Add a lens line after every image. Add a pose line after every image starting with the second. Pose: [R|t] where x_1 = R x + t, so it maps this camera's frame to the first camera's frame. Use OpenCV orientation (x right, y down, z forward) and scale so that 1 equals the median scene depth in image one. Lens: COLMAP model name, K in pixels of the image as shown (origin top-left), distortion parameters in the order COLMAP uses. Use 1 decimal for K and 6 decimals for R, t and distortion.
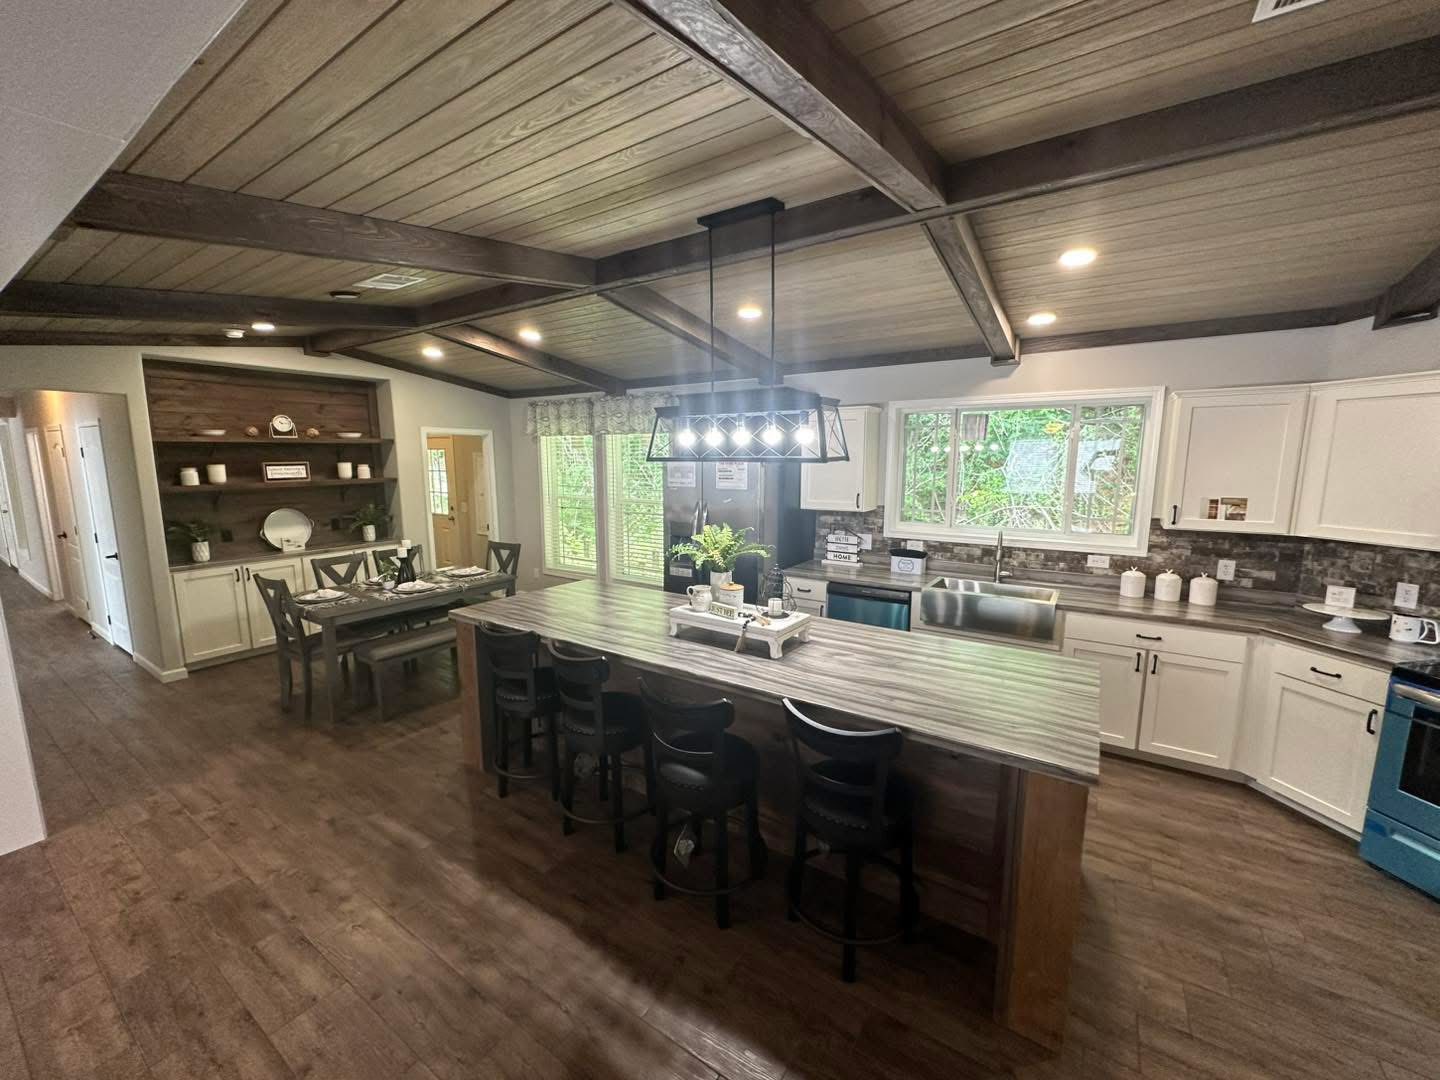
lens RADIAL K [[573.4, 0, 718.7], [0, 573.4, 539.3], [0, 0, 1]] dist [-0.003534, 0.000614]
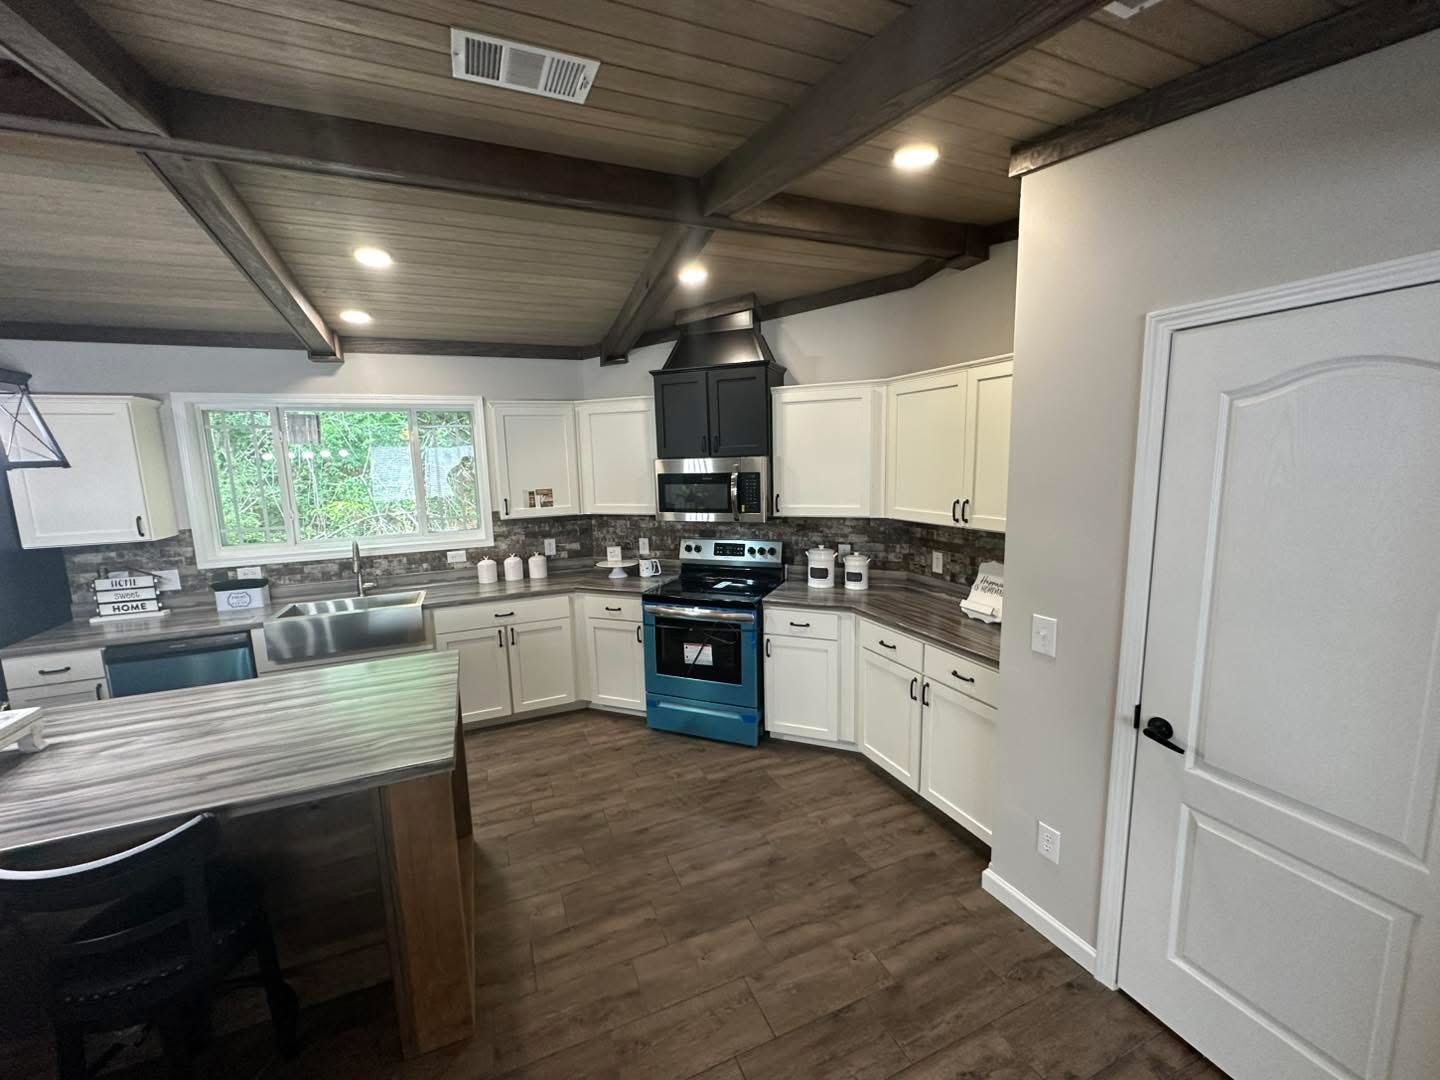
lens RADIAL K [[573.4, 0, 718.7], [0, 573.4, 539.3], [0, 0, 1]] dist [-0.003534, 0.000614]
pose [[0.545232, -0.132809, 0.827698, 0.052255], [0.145258, 0.987402, 0.062749, 0.011757], [-0.825604, 0.086017, 0.557654, -0.005495]]
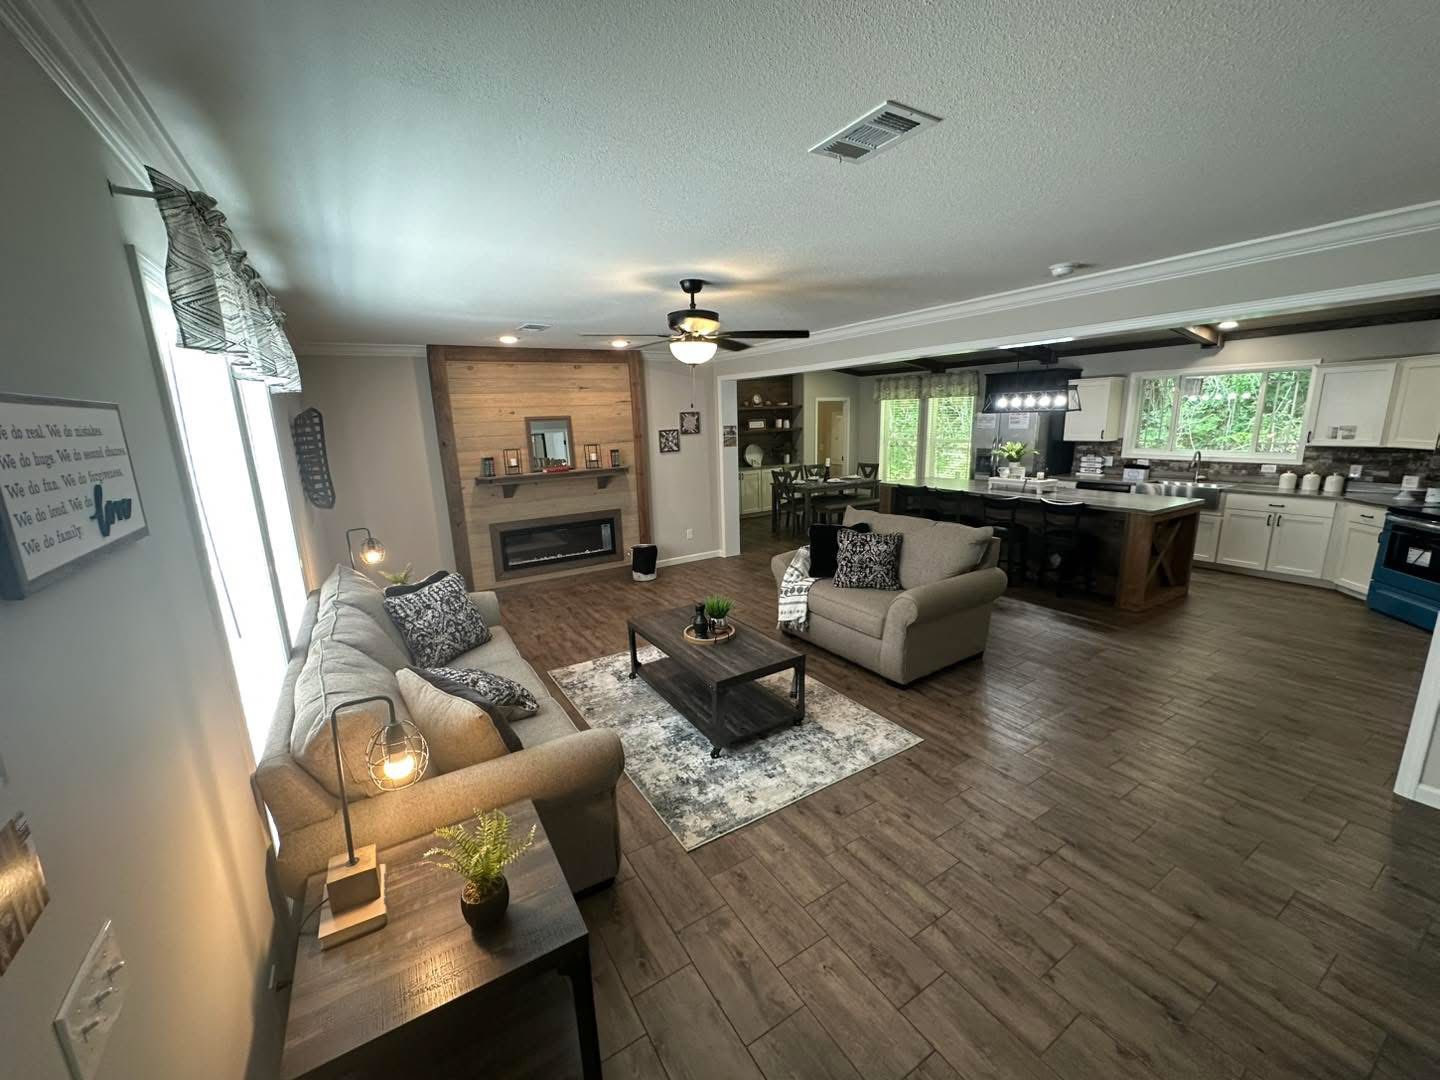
lens RADIAL K [[573.4, 0, 718.7], [0, 573.4, 539.3], [0, 0, 1]] dist [-0.003534, 0.000614]
pose [[0.910430, 0.062476, -0.408917, -0.092819], [-0.032149, 0.996225, 0.080631, 0.173405], [0.412411, -0.060263, 0.909002, -1.249503]]
